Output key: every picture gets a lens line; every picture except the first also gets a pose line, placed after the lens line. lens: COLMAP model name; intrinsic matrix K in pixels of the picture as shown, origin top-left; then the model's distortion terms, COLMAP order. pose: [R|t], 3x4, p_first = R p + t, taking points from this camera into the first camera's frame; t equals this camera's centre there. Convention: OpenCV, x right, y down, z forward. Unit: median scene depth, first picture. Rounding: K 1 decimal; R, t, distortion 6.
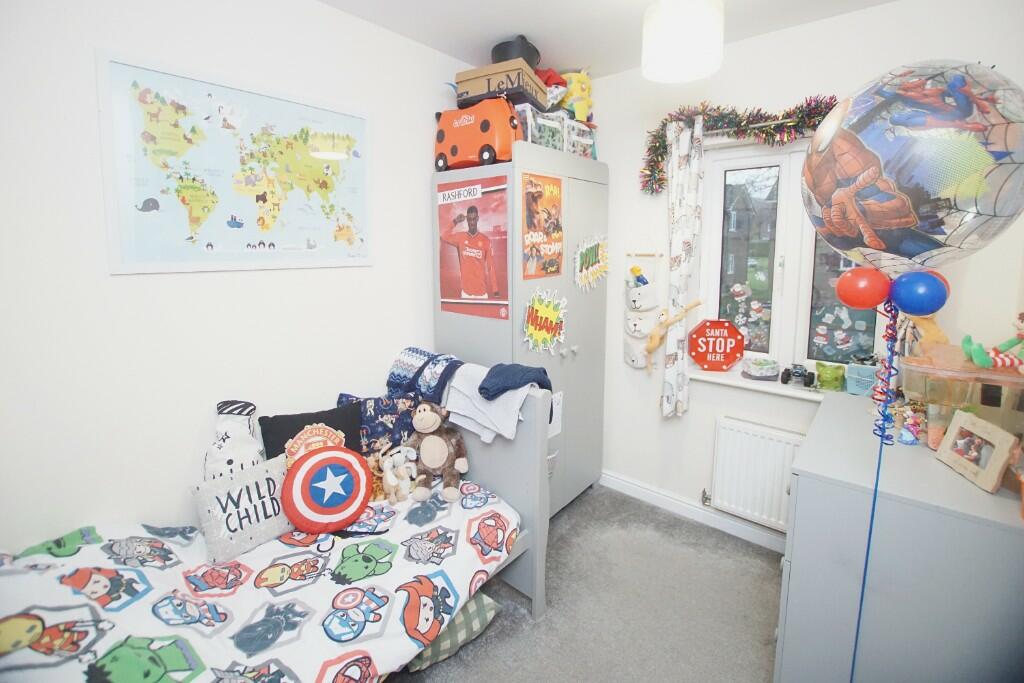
lens RADIAL K [[454.3, 0, 510.9], [0, 454.3, 290.5], [0, 0, 1]] dist [-0.032666, 0.000875]
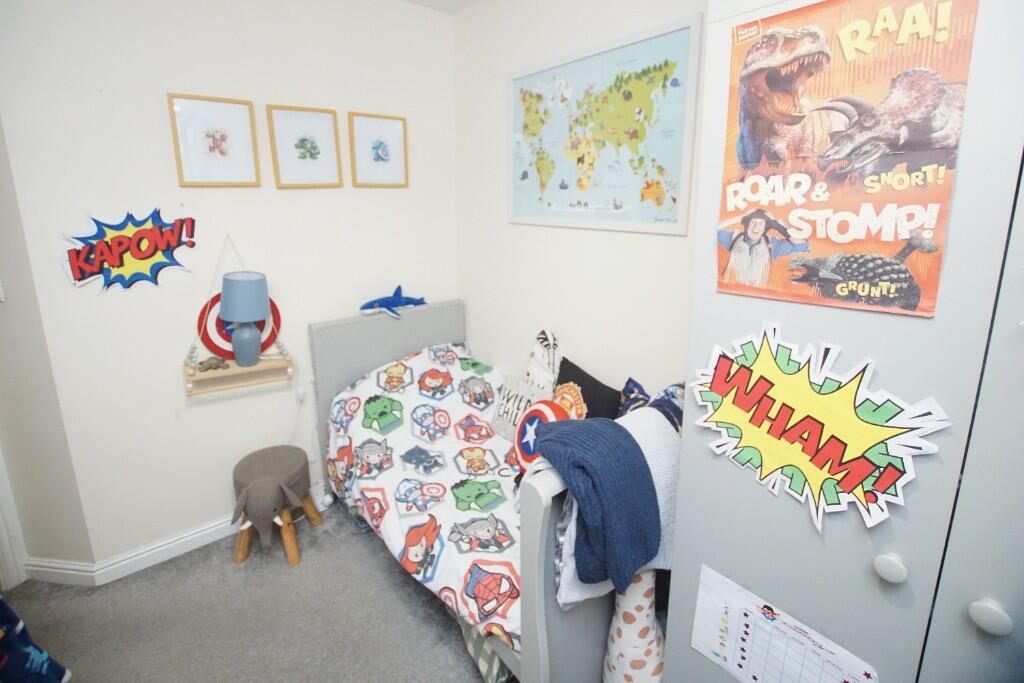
lens RADIAL K [[454.3, 0, 510.9], [0, 454.3, 290.5], [0, 0, 1]] dist [-0.032666, 0.000875]
pose [[-0.177894, 0.187407, -0.966040, 0.537349], [-0.101255, 0.973001, 0.207403, -0.105678], [0.978826, 0.134712, -0.154115, 0.993797]]
